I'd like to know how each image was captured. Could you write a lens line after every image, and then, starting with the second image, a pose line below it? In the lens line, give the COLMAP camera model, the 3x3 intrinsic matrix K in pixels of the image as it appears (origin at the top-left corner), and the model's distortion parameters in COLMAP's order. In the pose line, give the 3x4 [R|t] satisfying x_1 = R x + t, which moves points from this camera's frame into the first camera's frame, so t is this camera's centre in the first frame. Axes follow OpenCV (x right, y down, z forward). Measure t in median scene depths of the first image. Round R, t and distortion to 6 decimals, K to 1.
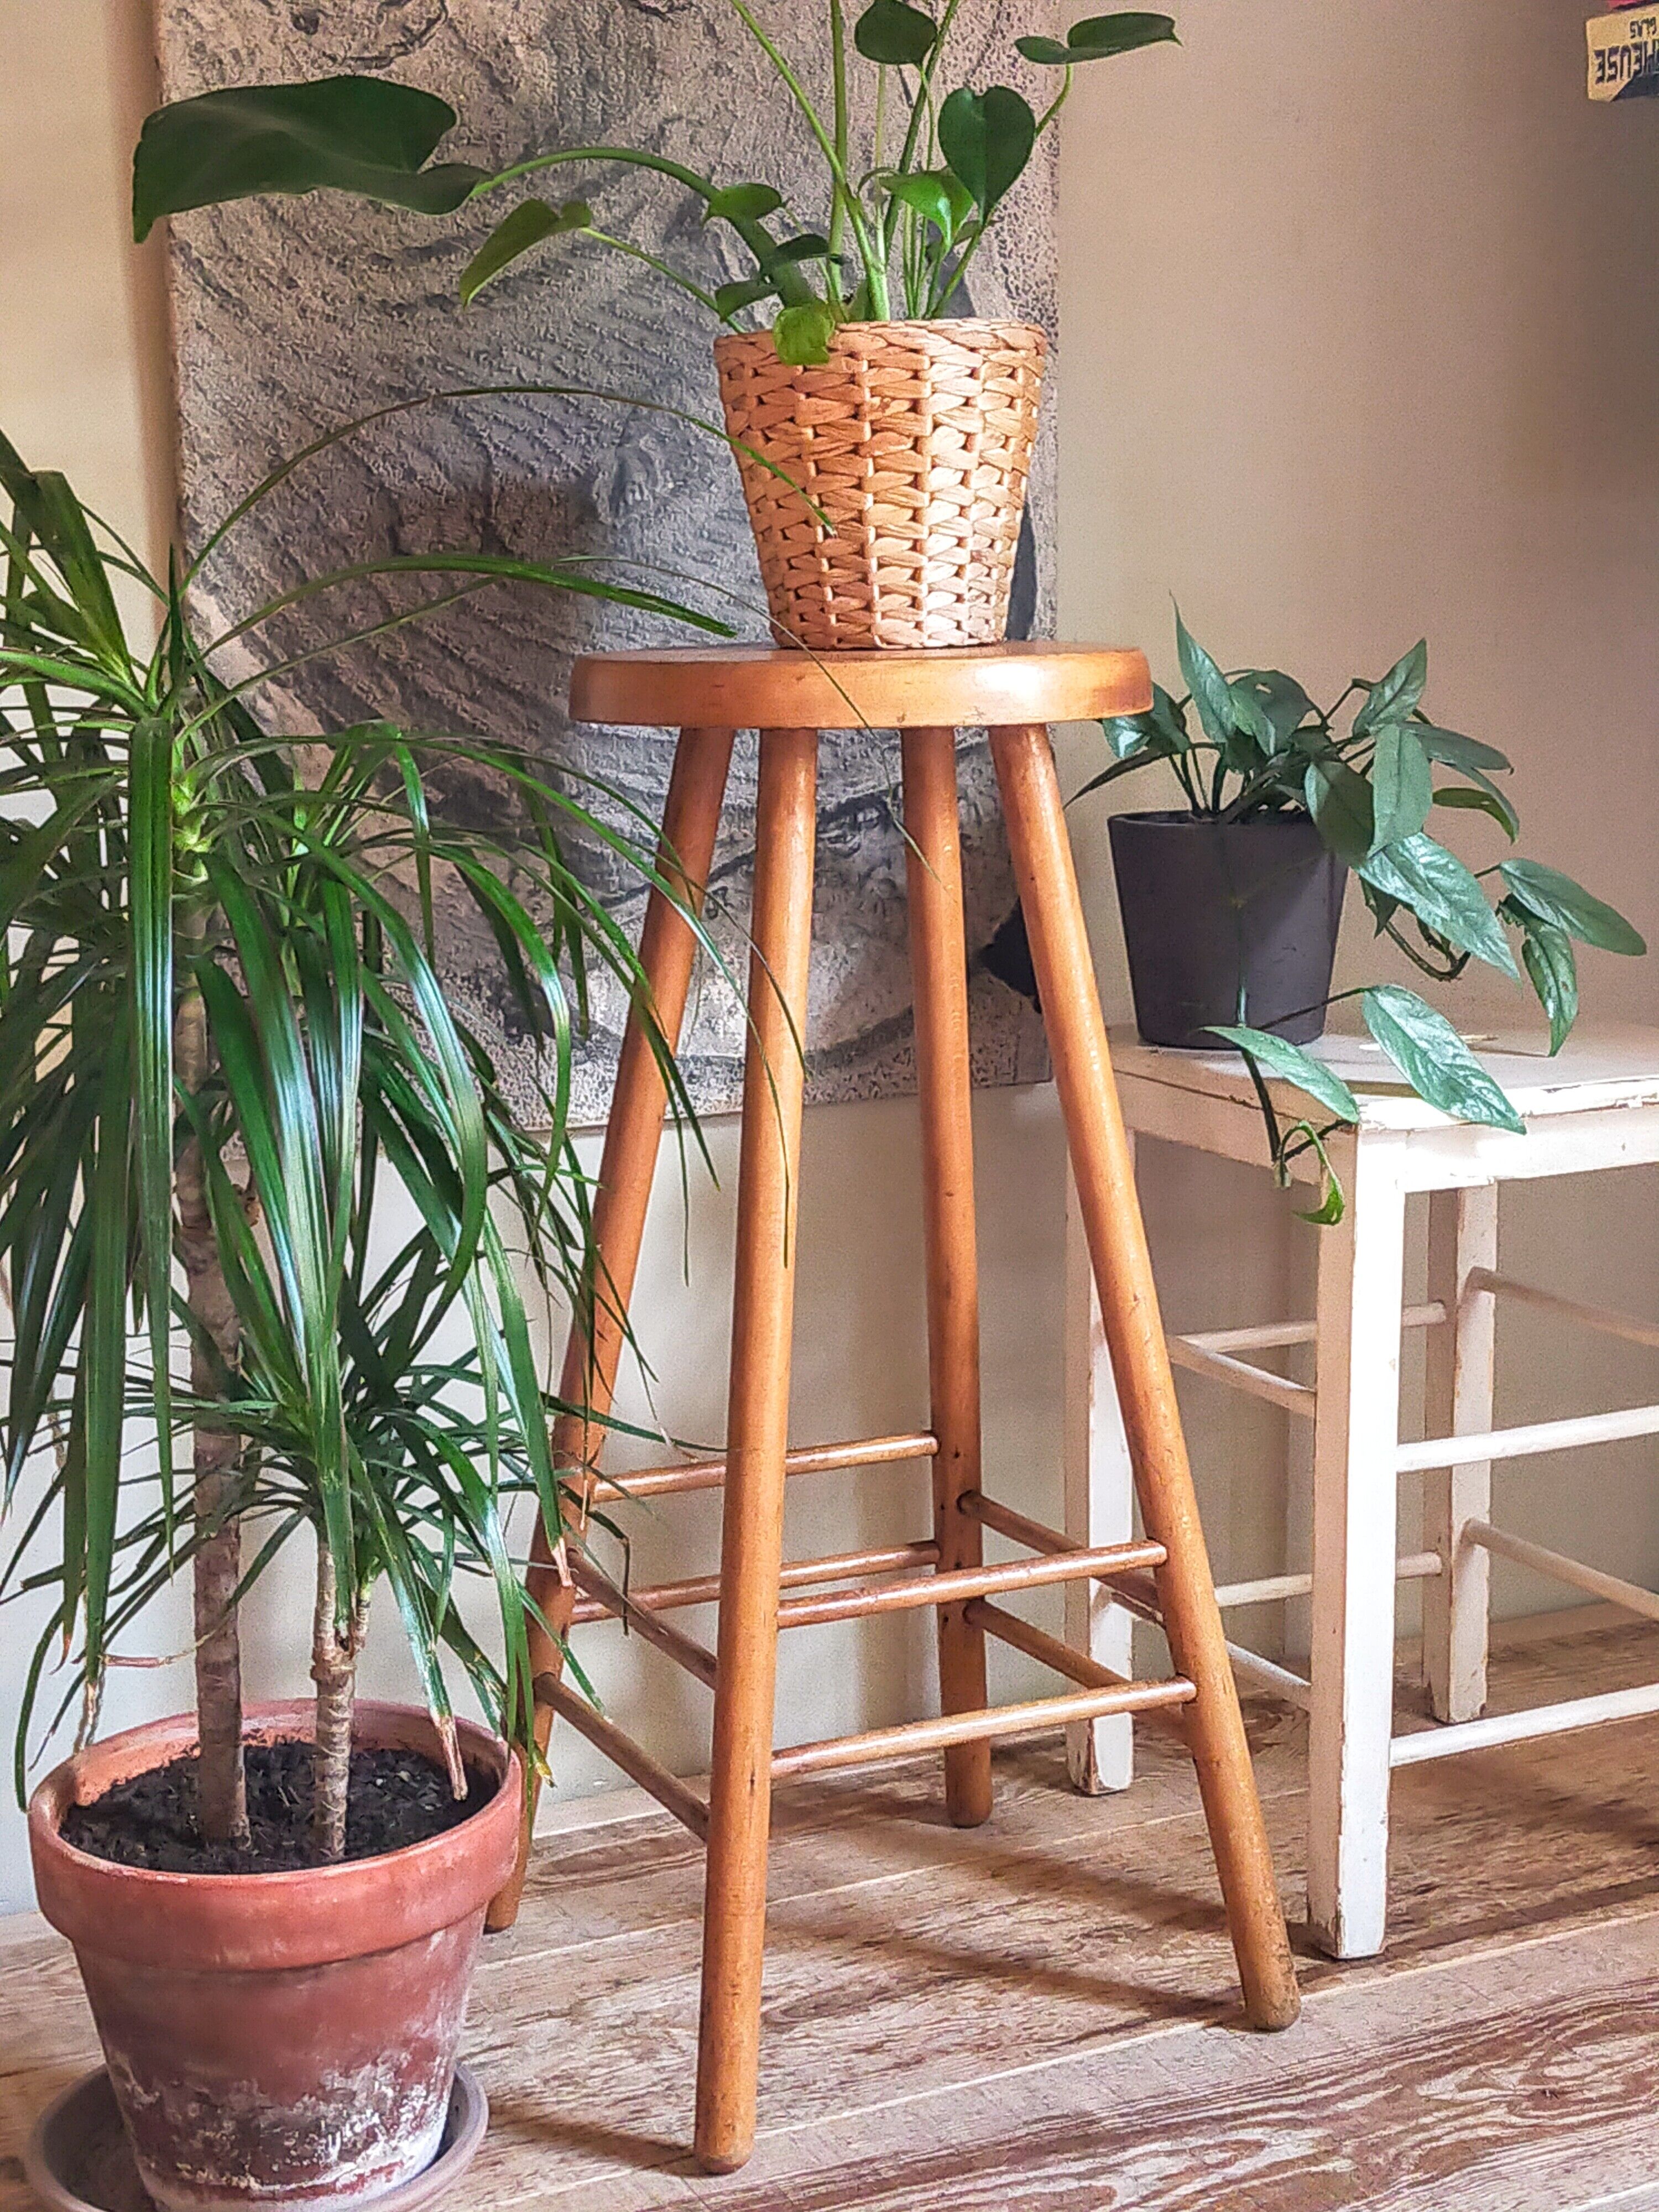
lens RADIAL K [[3299.6, 0, 841.9], [0, 3299.6, 1095.0], [0, 0, 1]] dist [0.080335, 0.000000]
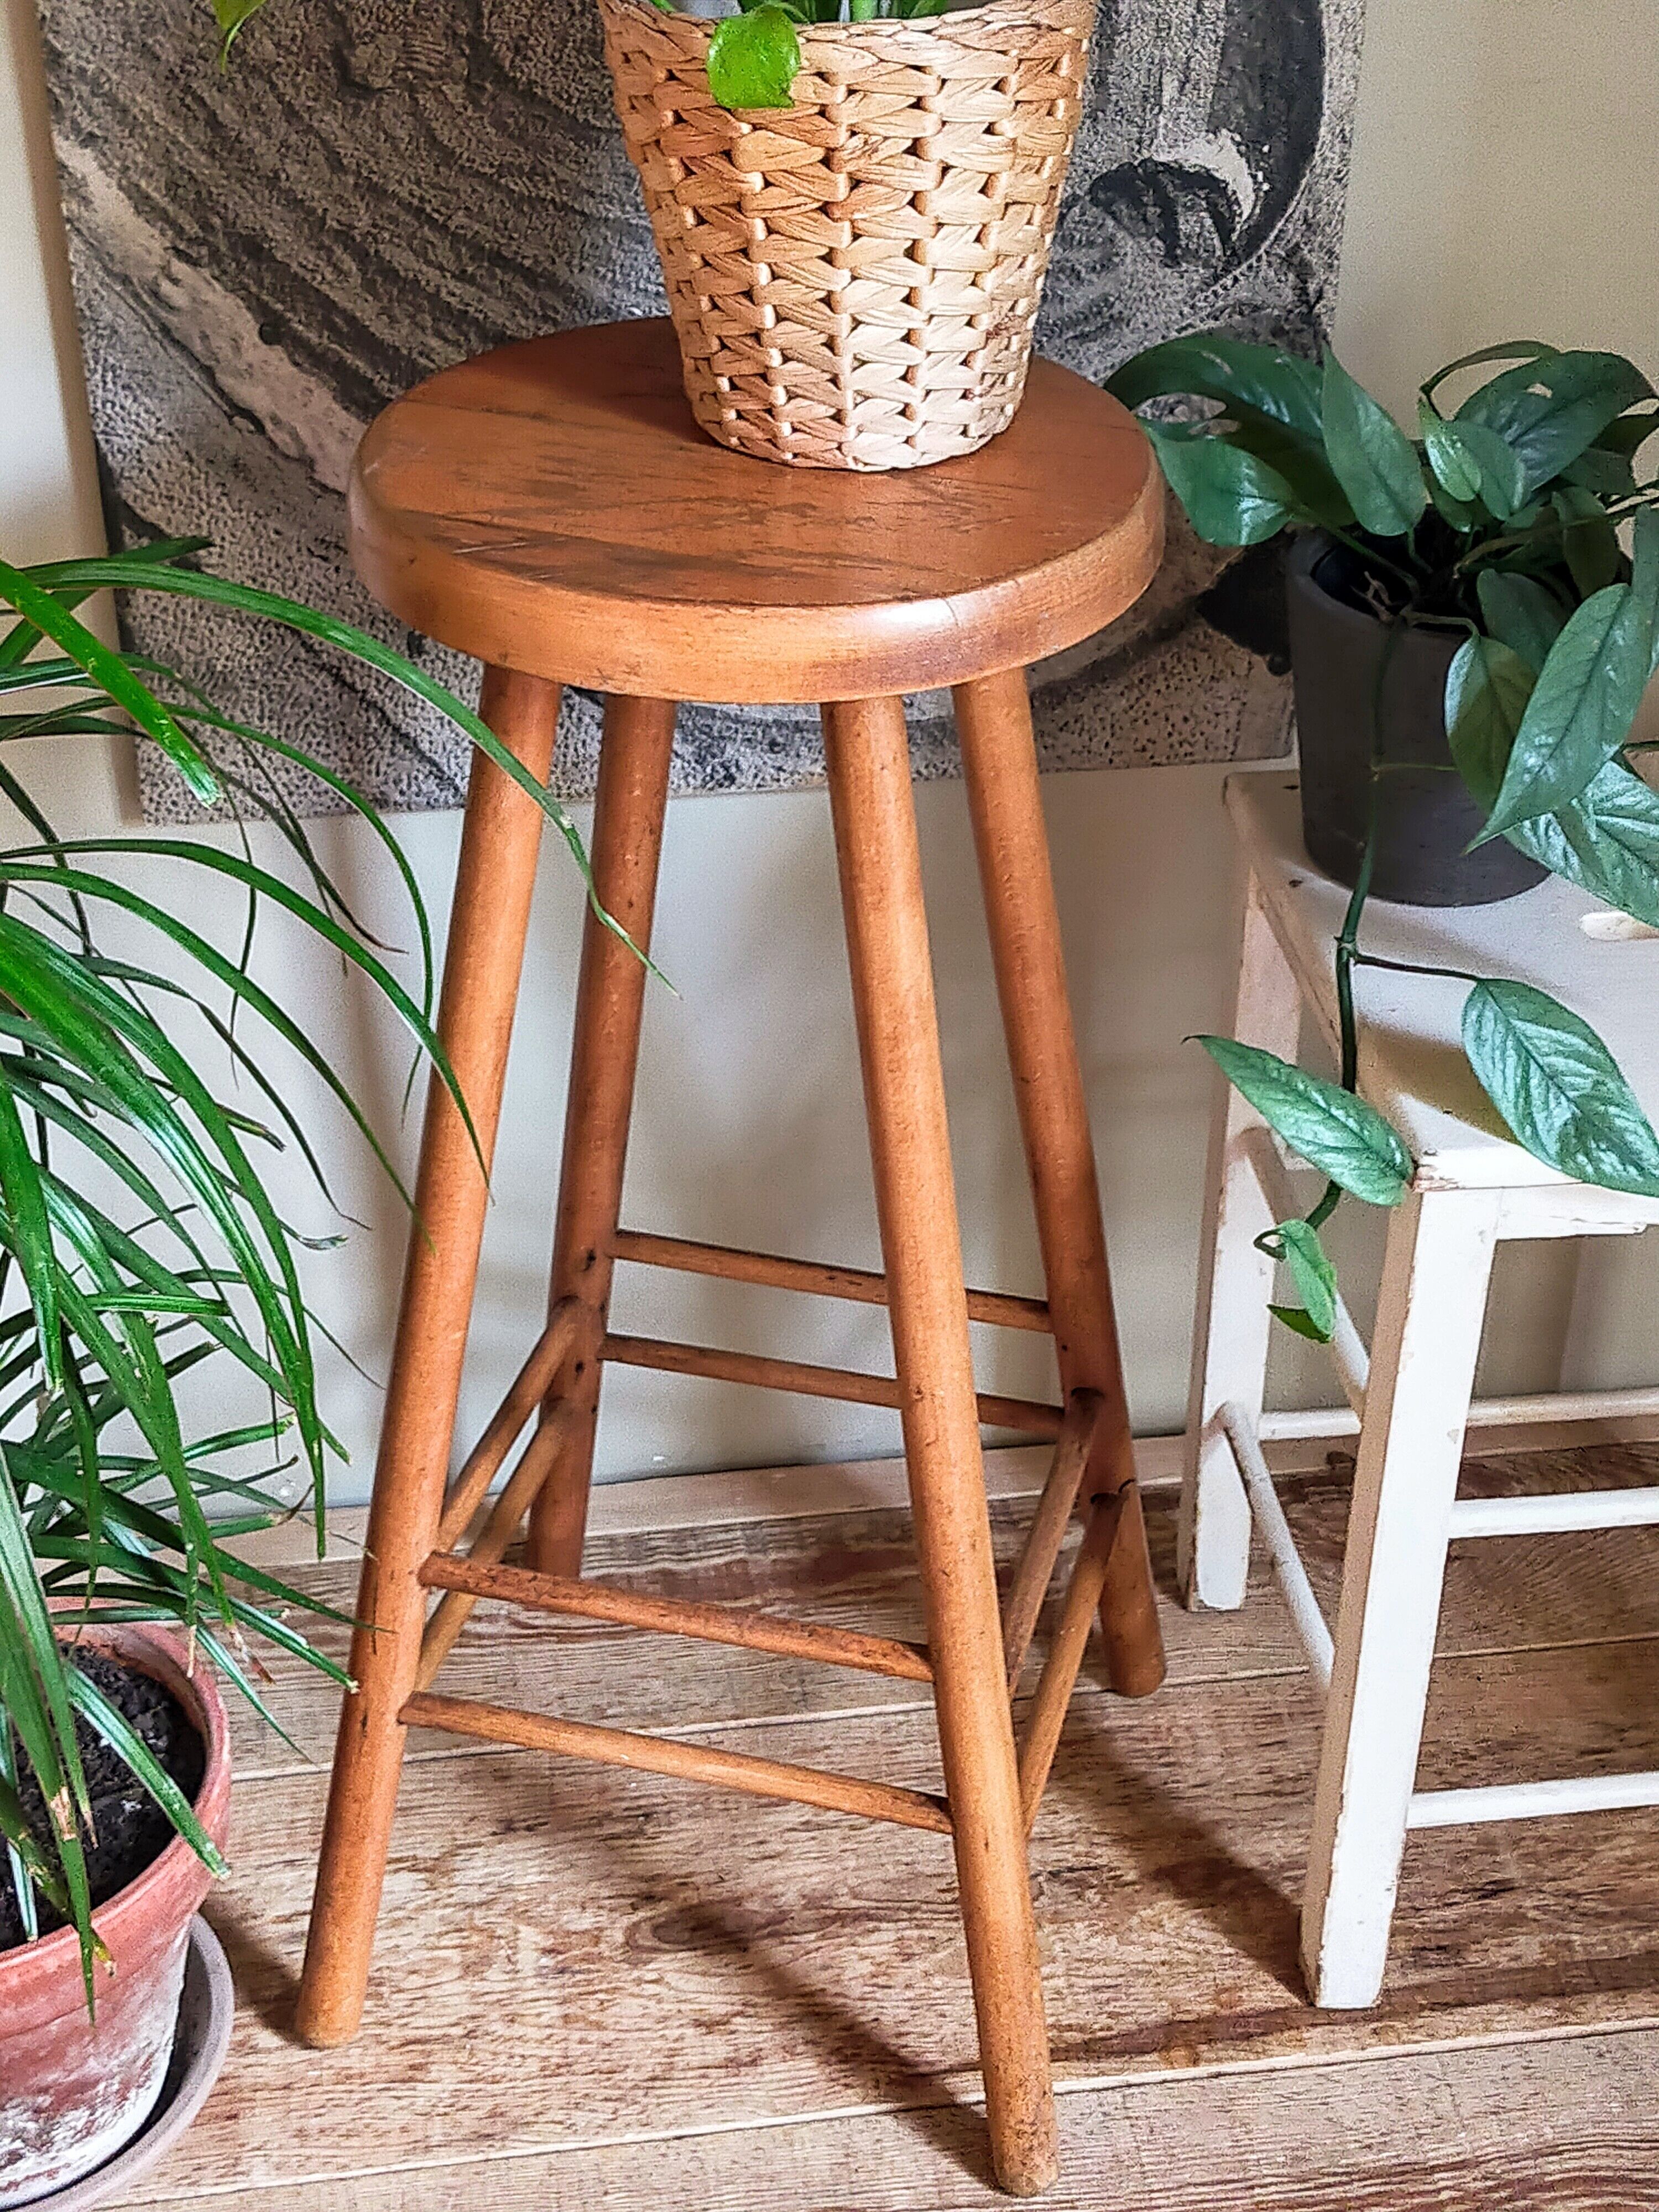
lens RADIAL K [[3299.6, 0, 830.6], [0, 3299.6, 1114.4], [0, 0, 1]] dist [0.080335, 0.000000]
pose [[0.946520, 0.188997, -0.261495, 0.216739], [-0.067217, 0.908200, 0.413104, -0.287645], [0.315565, -0.373435, 0.872333, 0.329263]]
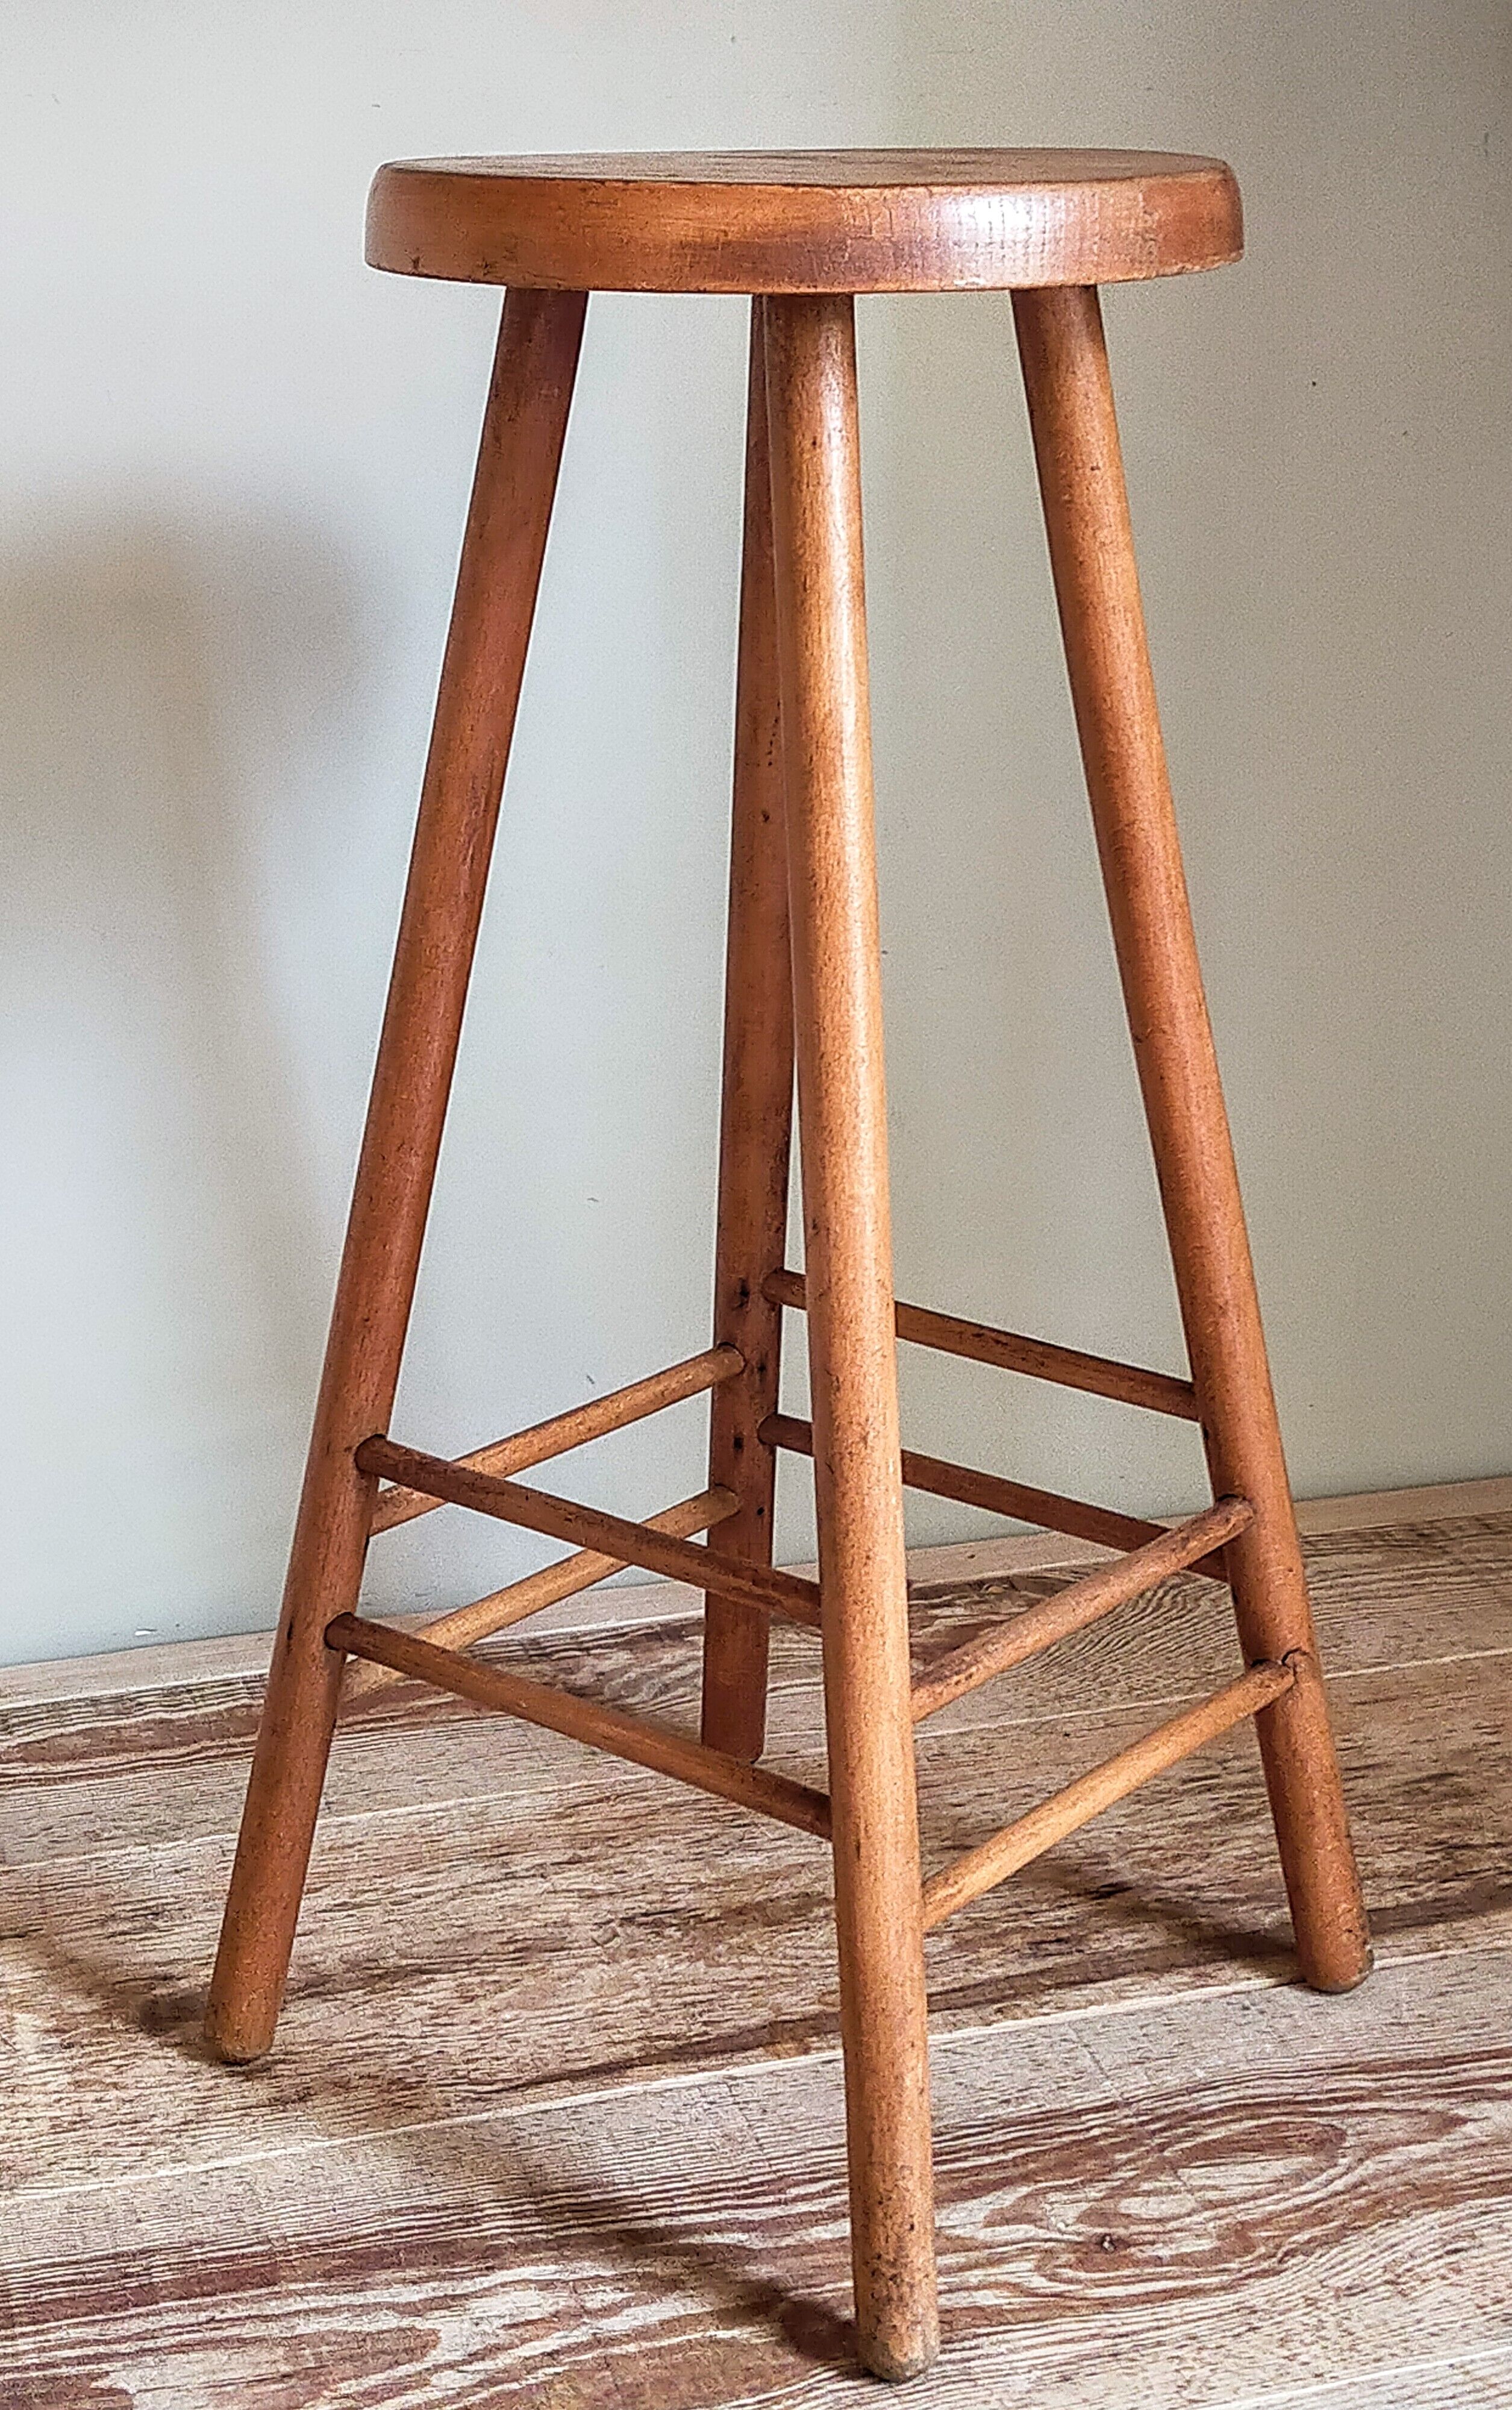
lens RADIAL K [[3529.0, 0, 730.1], [0, 3529.0, 1308.5], [0, 0, 1]] dist [0.079136, 0.000000]
pose [[0.984993, 0.071123, -0.157260, 0.225693], [-0.039831, 0.980224, 0.193841, -0.043019], [0.167936, -0.184668, 0.968347, 0.262975]]
